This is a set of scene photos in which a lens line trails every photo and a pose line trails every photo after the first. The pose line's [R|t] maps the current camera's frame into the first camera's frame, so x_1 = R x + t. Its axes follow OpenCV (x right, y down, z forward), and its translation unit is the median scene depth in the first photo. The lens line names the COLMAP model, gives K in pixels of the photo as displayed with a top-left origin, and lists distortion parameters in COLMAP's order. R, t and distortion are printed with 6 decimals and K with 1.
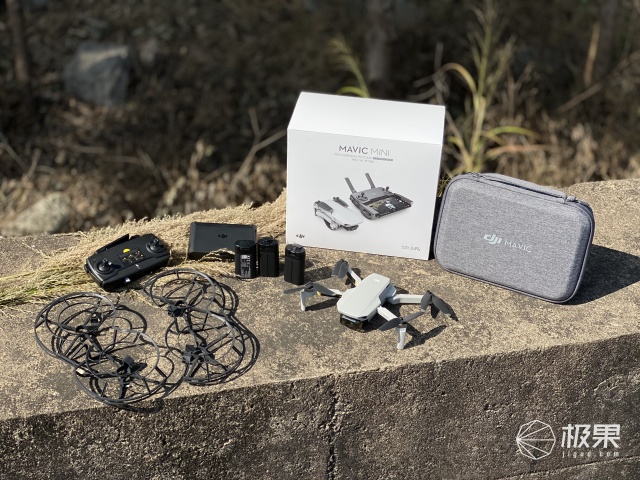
lens RADIAL K [[975.0, 0, 319.7], [0, 975.0, 239.4], [0, 0, 1]] dist [0.068699, 0.000000]
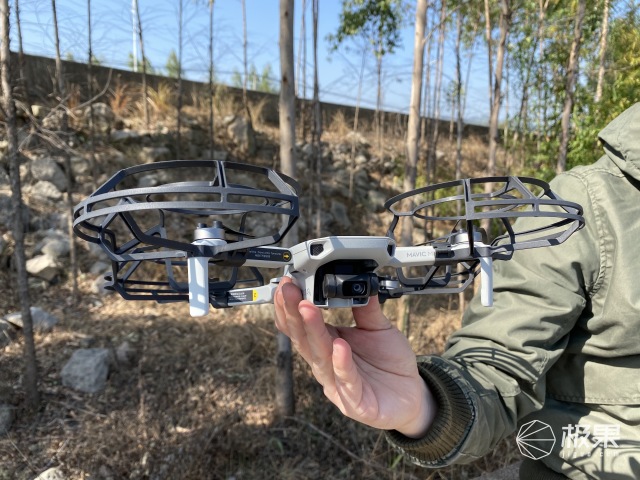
lens RADIAL K [[503.2, 0, 319.1], [0, 503.2, 239.6], [0, 0, 1]] dist [0.003798, 0.006054]
pose [[0.972268, -0.059365, 0.226211, -0.153915], [0.138812, 0.924927, -0.353895, -0.112420], [-0.188220, 0.375481, 0.907517, 0.580615]]
